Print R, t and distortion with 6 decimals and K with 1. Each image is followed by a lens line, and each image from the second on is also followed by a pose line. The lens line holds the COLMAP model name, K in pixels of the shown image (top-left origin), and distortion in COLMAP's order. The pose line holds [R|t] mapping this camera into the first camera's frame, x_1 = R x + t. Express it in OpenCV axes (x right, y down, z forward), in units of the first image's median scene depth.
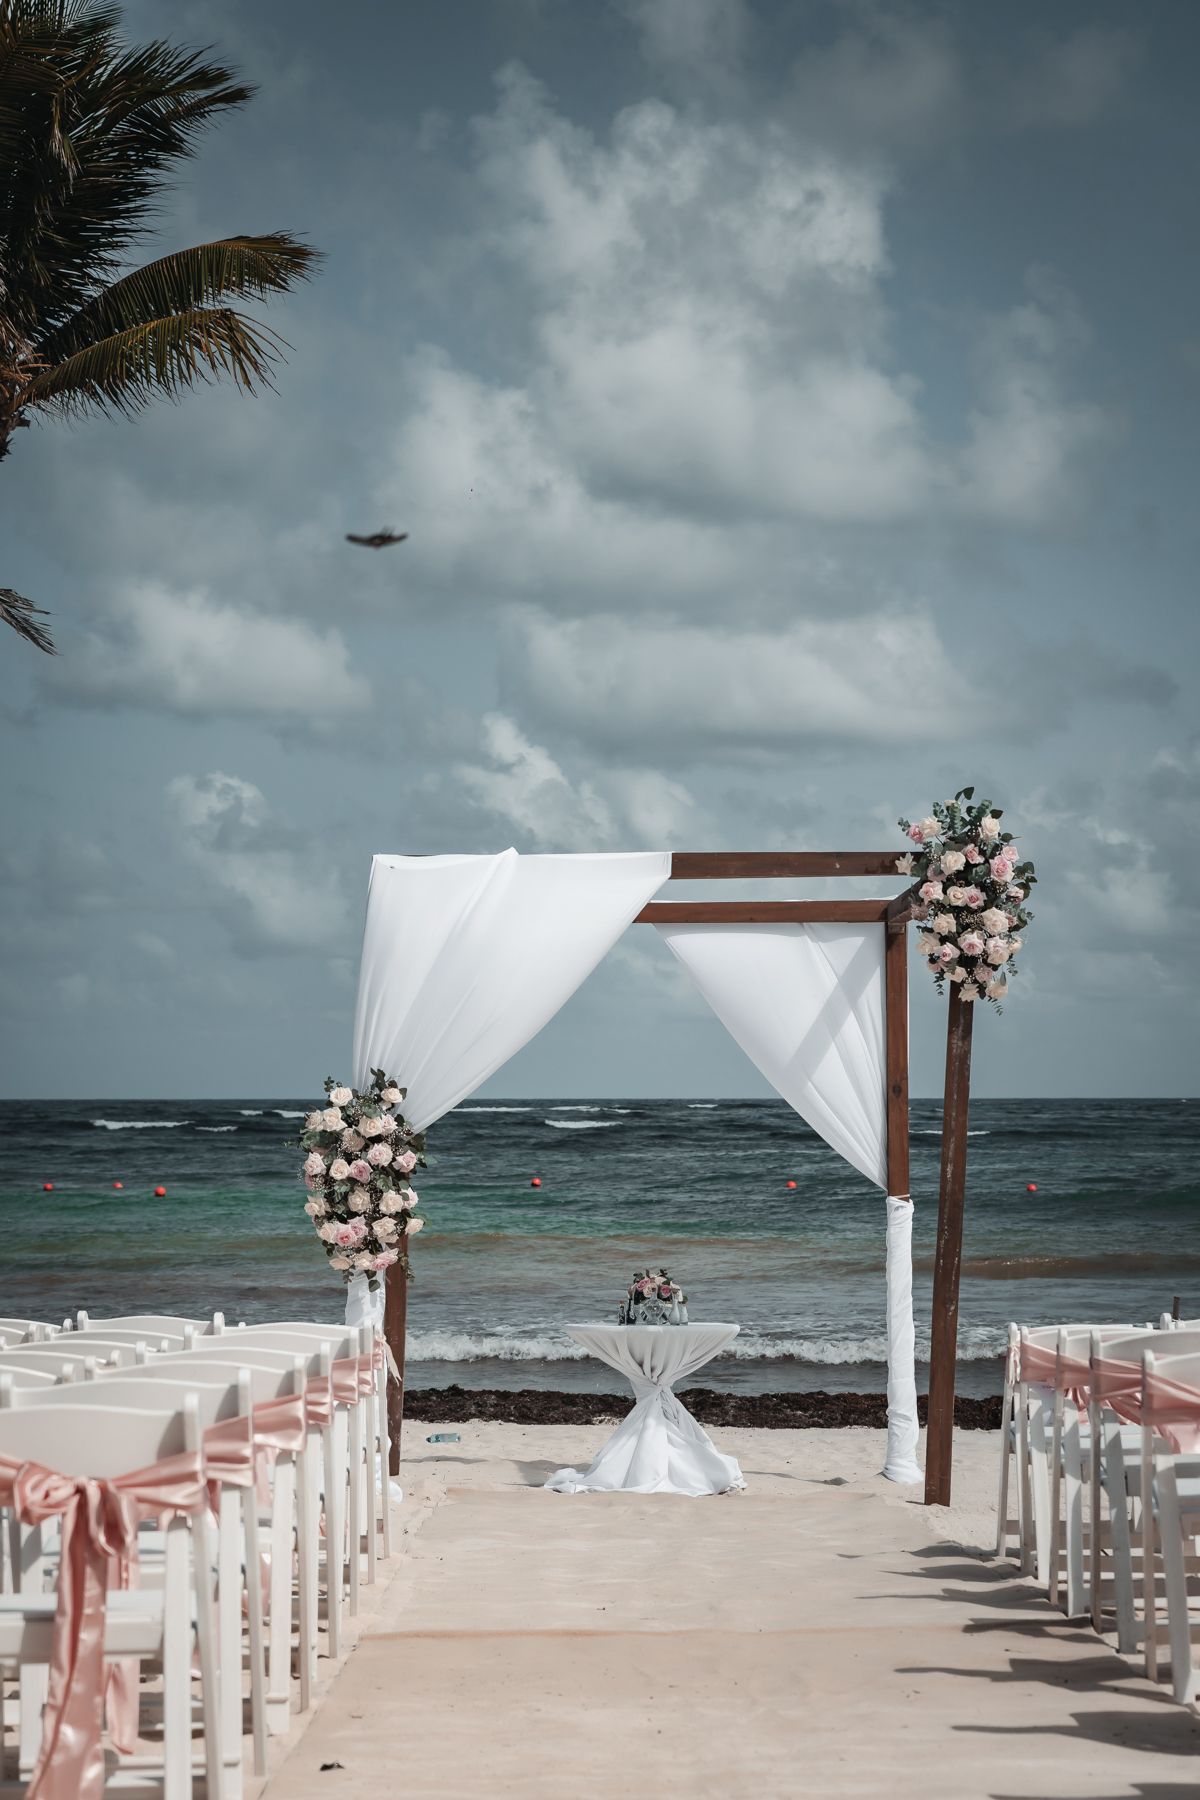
lens RADIAL K [[3496.9, 0, 600.0], [0, 3496.9, 900.0], [0, 0, 1]] dist [-0.029493, -0.062708]
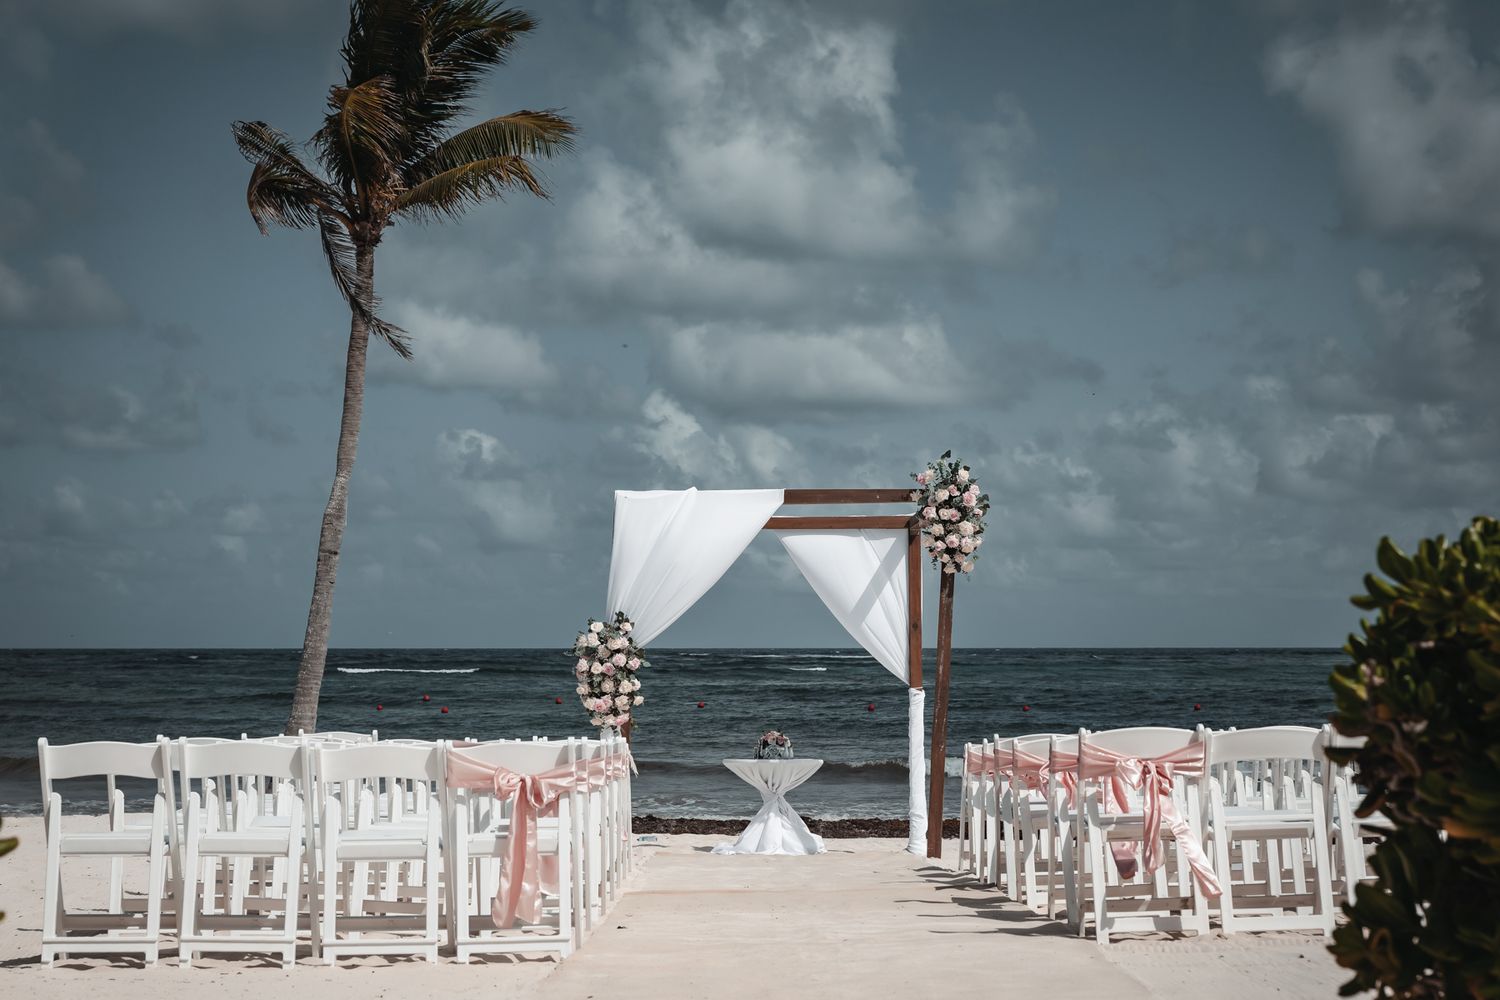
lens RADIAL K [[2489.0, 0, 749.6], [0, 2489.0, 501.2], [0, 0, 1]] dist [-0.009140, 0.078617]
pose [[0.999486, 0.015273, 0.028198, -0.030862], [-0.015136, 0.999872, -0.005094, -0.001086], [-0.028272, 0.004665, 0.999589, -0.222327]]
